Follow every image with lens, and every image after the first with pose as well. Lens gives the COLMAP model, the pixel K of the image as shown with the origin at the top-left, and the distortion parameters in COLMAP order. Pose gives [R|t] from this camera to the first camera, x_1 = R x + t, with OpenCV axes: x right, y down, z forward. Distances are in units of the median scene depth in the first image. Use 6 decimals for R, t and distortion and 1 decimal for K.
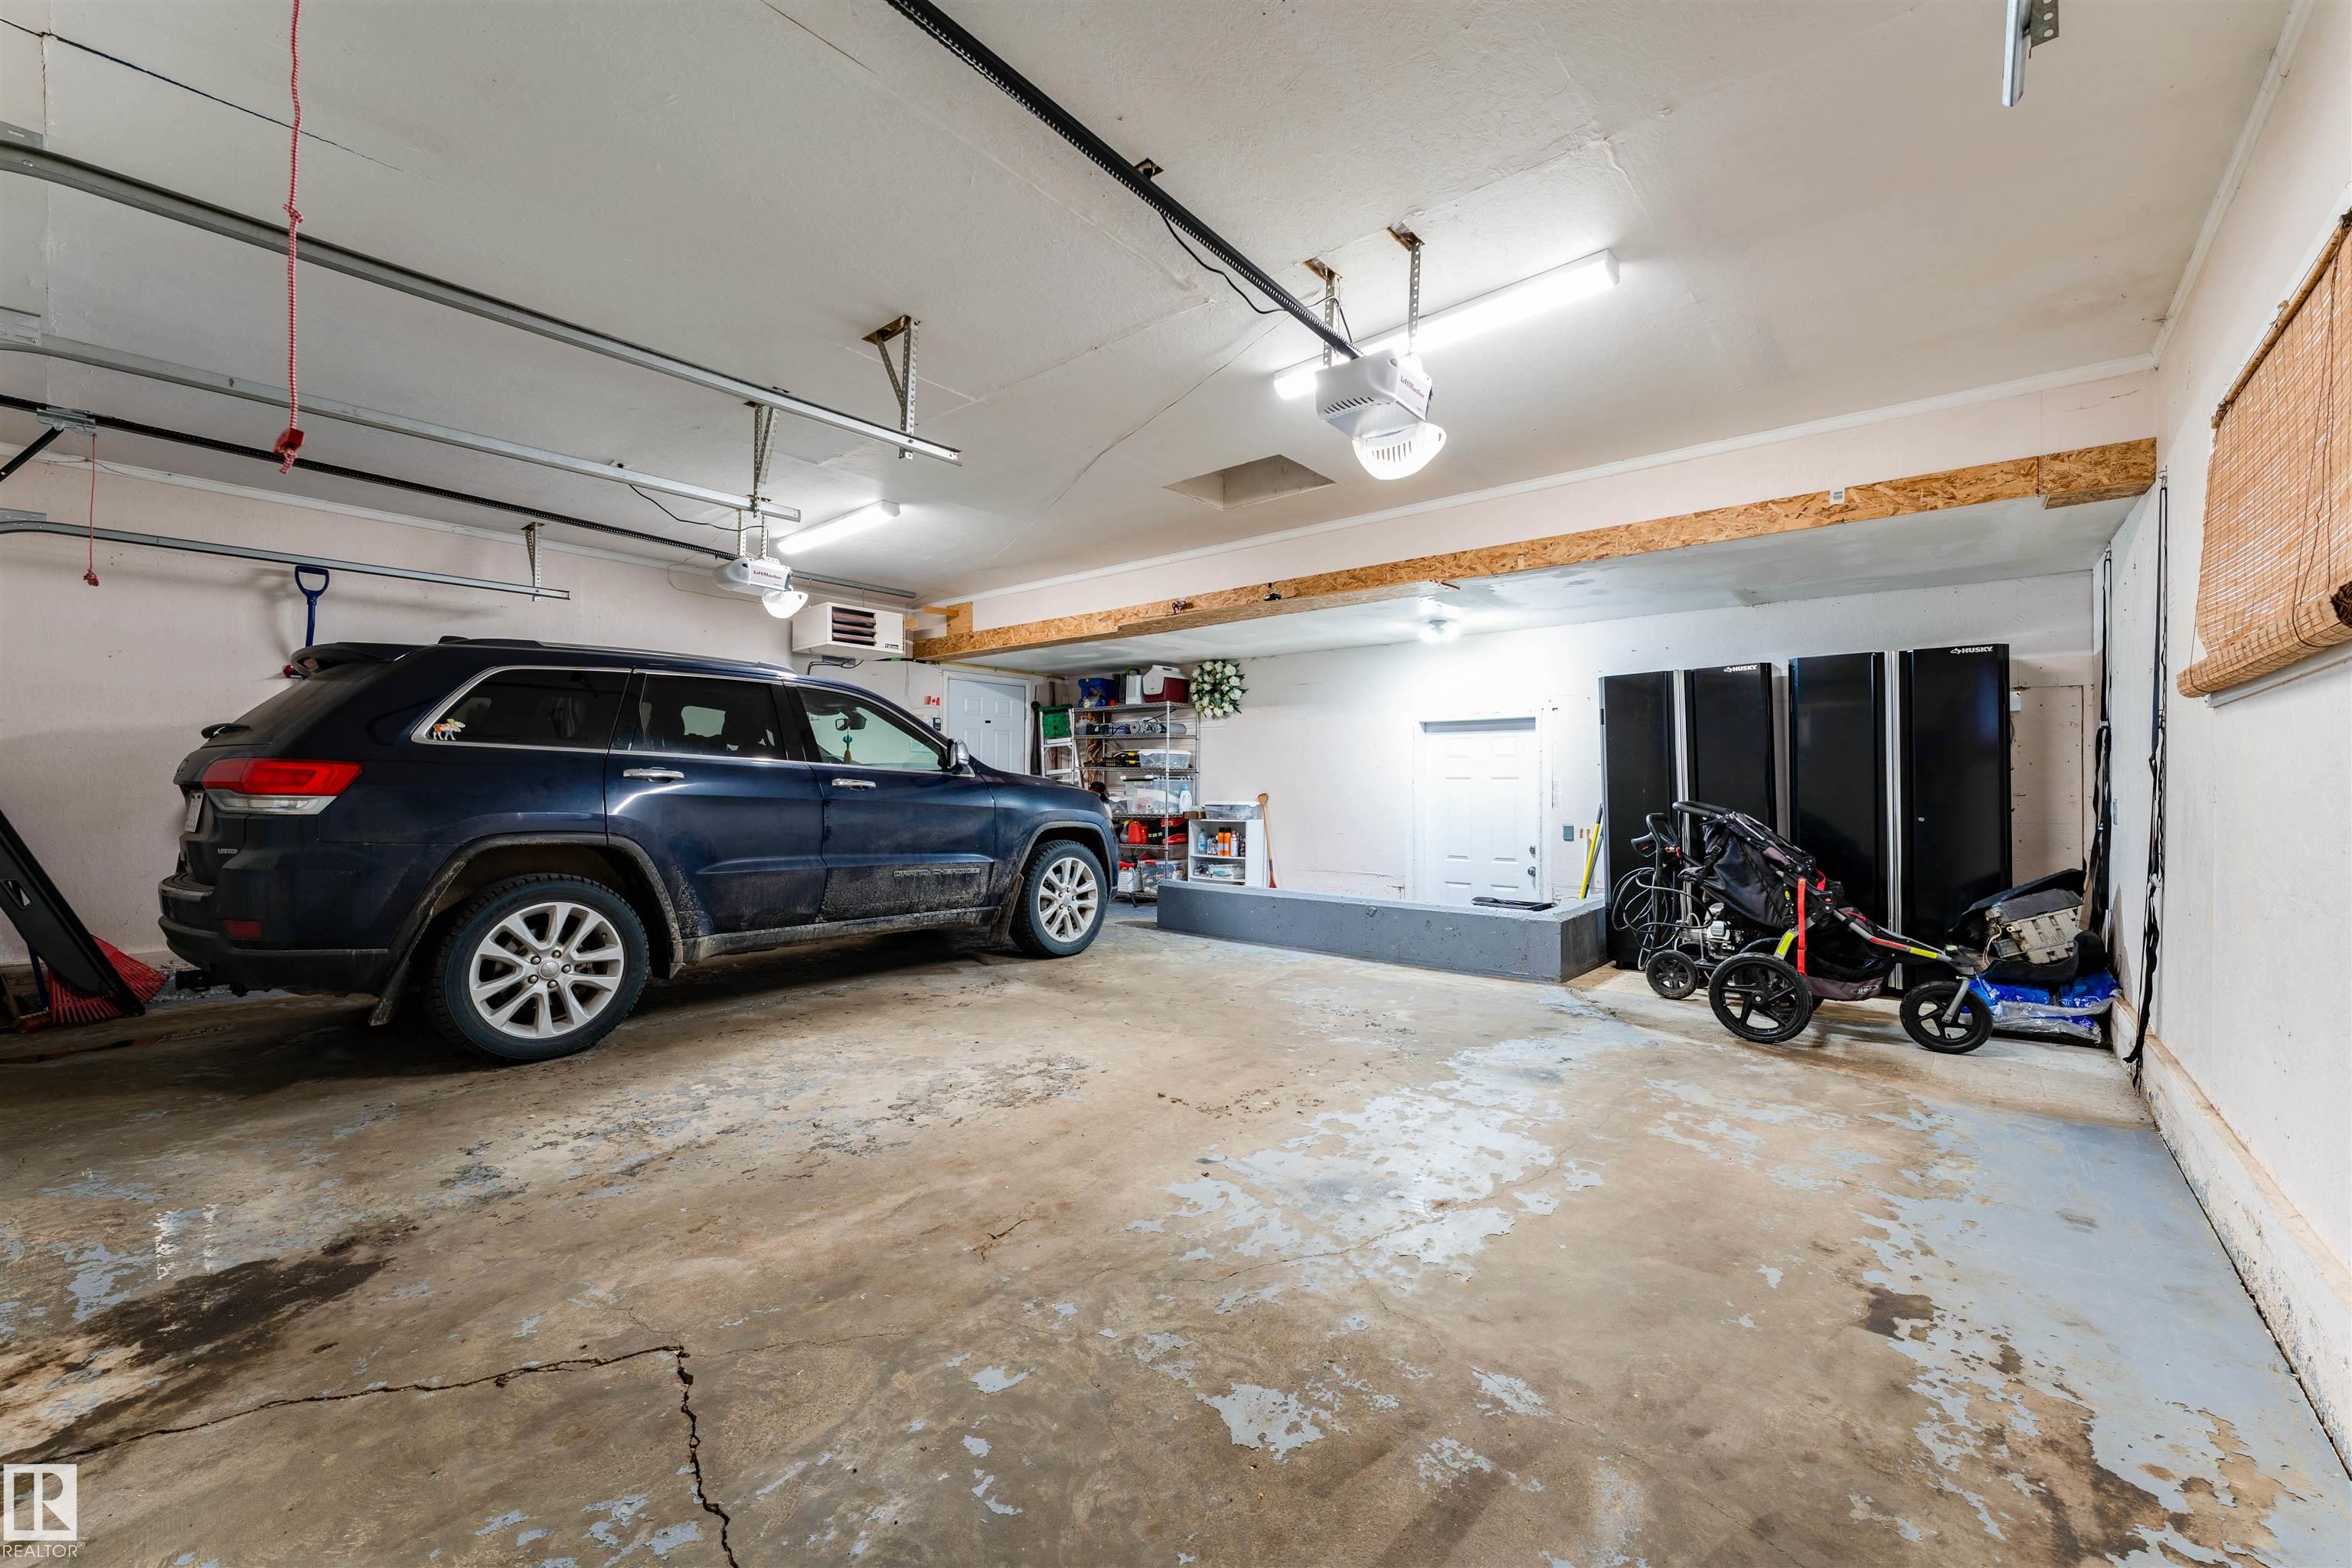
lens RADIAL K [[932.3, 0, 1172.8], [0, 932.3, 776.6], [0, 0, 1]] dist [0.000352, -0.000403]
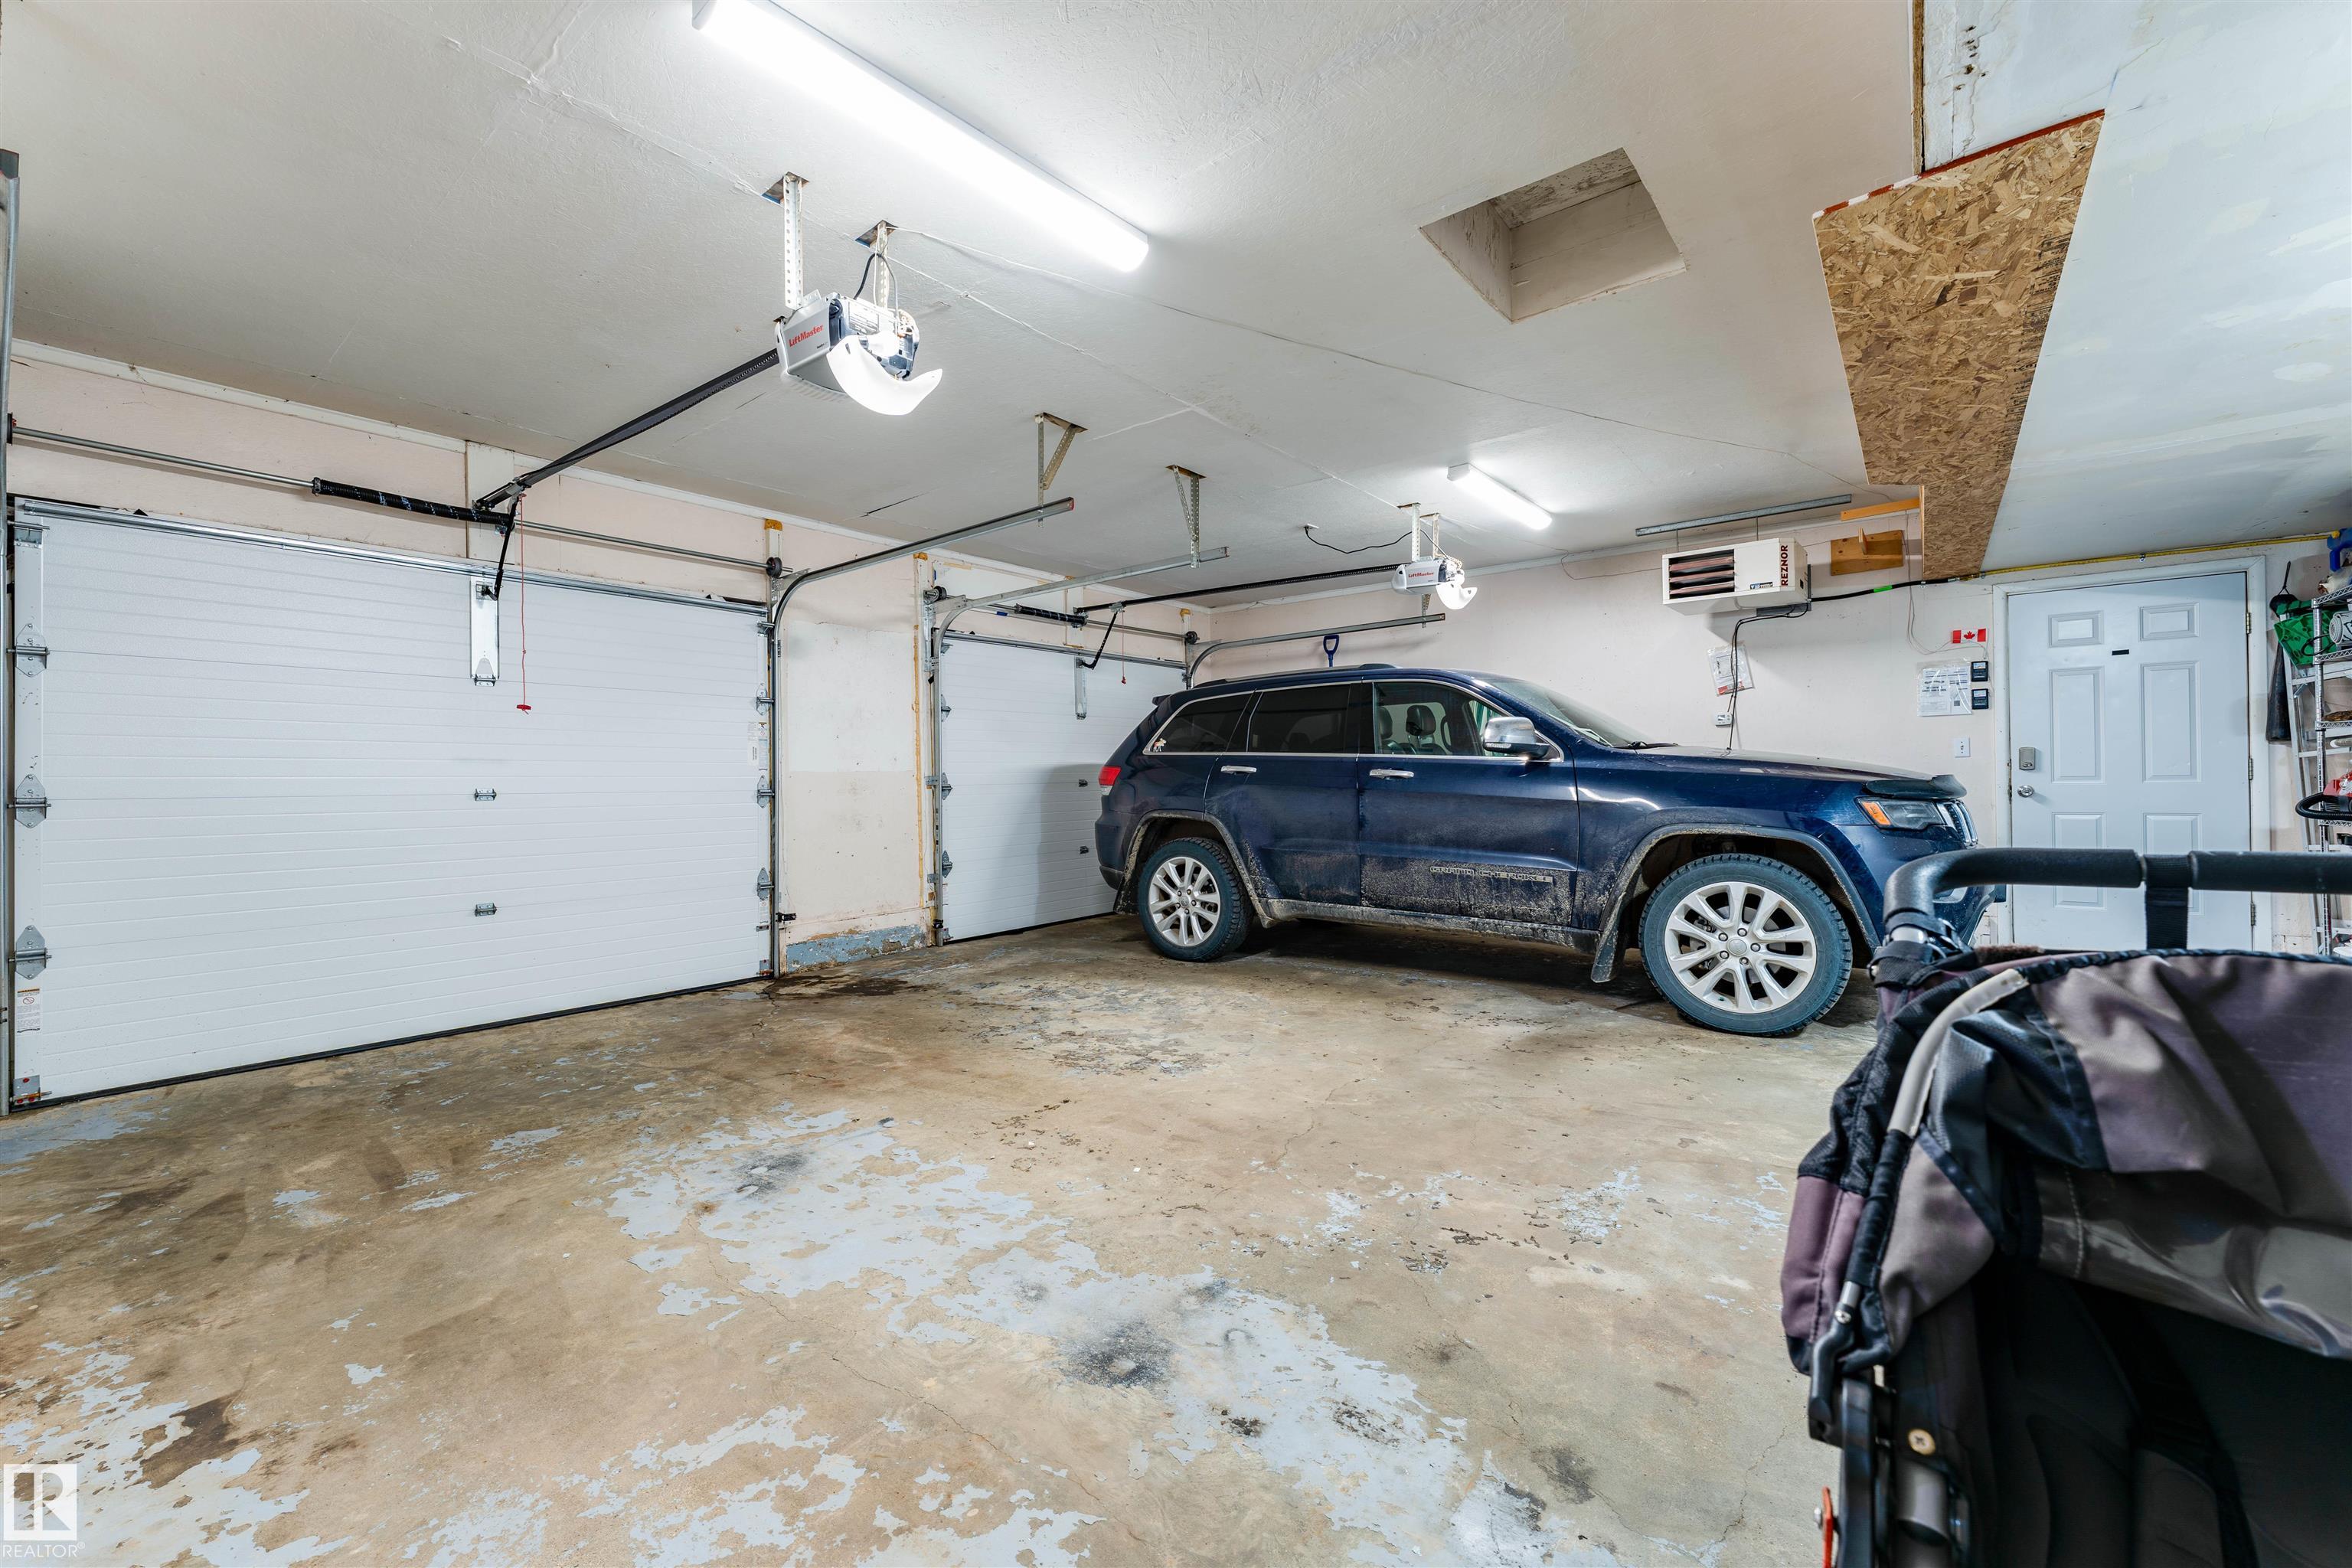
lens RADIAL K [[932.3, 0, 1172.8], [0, 932.3, 776.6], [0, 0, 1]] dist [0.000352, -0.000403]
pose [[0.028378, -0.004207, -0.999588, 1.136058], [0.024301, 0.999698, -0.003518, 0.015919], [0.999302, -0.024191, 0.028471, 1.298721]]
